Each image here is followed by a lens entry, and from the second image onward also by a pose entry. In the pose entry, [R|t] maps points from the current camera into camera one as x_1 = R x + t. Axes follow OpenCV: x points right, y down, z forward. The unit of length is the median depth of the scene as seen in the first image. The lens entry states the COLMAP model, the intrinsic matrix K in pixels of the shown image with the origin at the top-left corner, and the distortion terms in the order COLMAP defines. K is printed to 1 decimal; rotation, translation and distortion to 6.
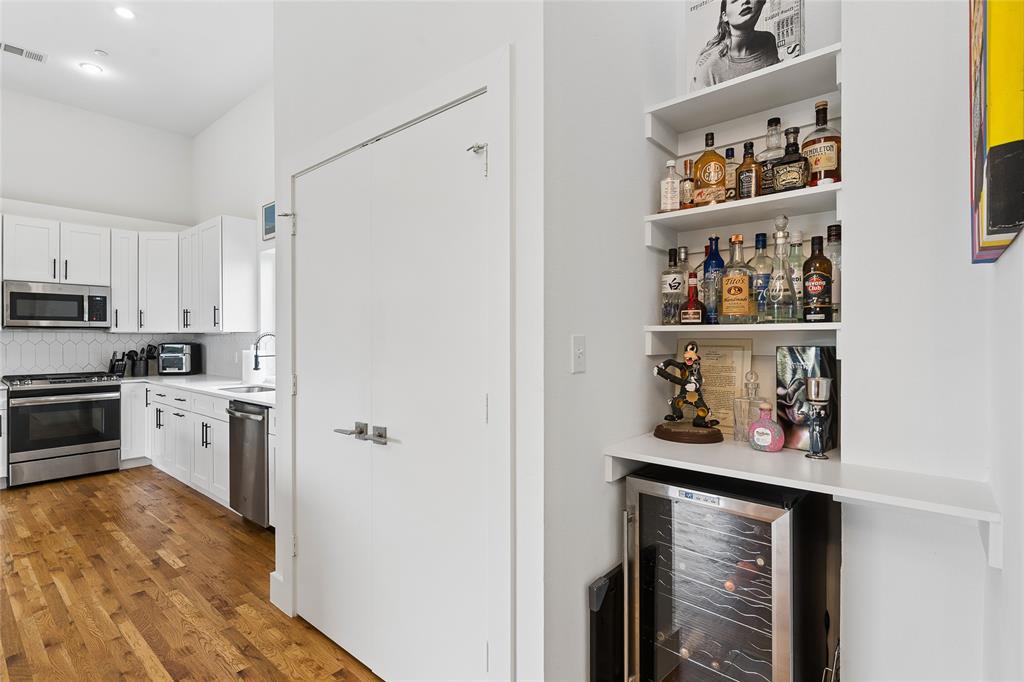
lens RADIAL K [[492.6, 0, 510.2], [0, 492.6, 338.2], [0, 0, 1]] dist [0.000100, -0.000660]
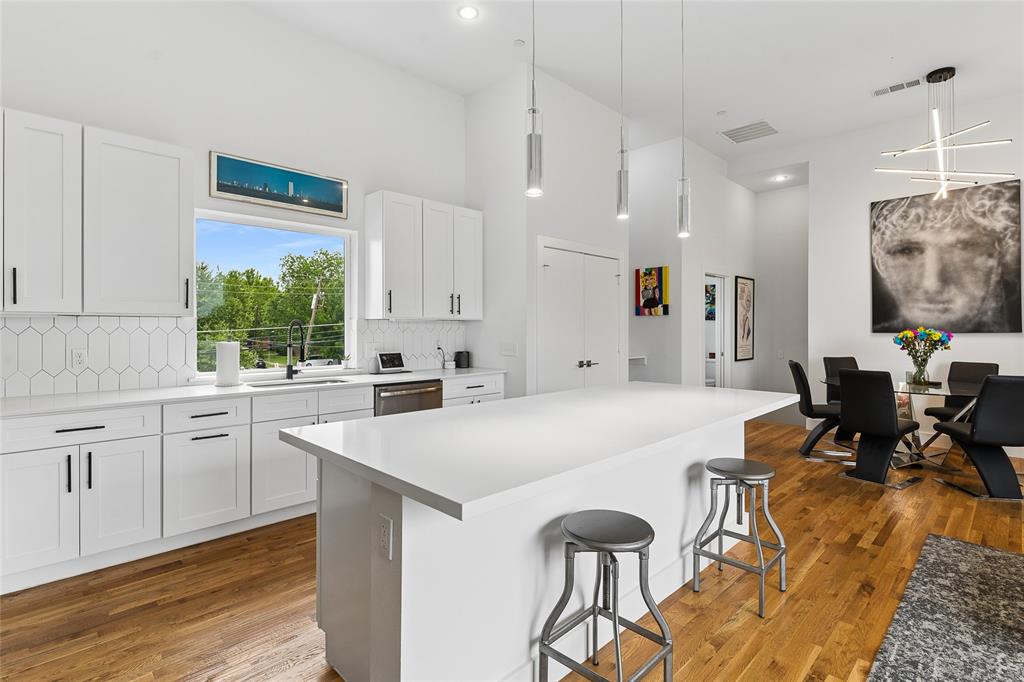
lens RADIAL K [[494.0, 0, 514.5], [0, 494.0, 327.4], [0, 0, 1]] dist [0.001703, 0.000384]
pose [[0.084097, 0.004922, 0.996445, -1.173692], [-0.002186, 0.999986, -0.004755, 0.004581], [-0.996455, -0.001778, 0.084107, 0.456994]]
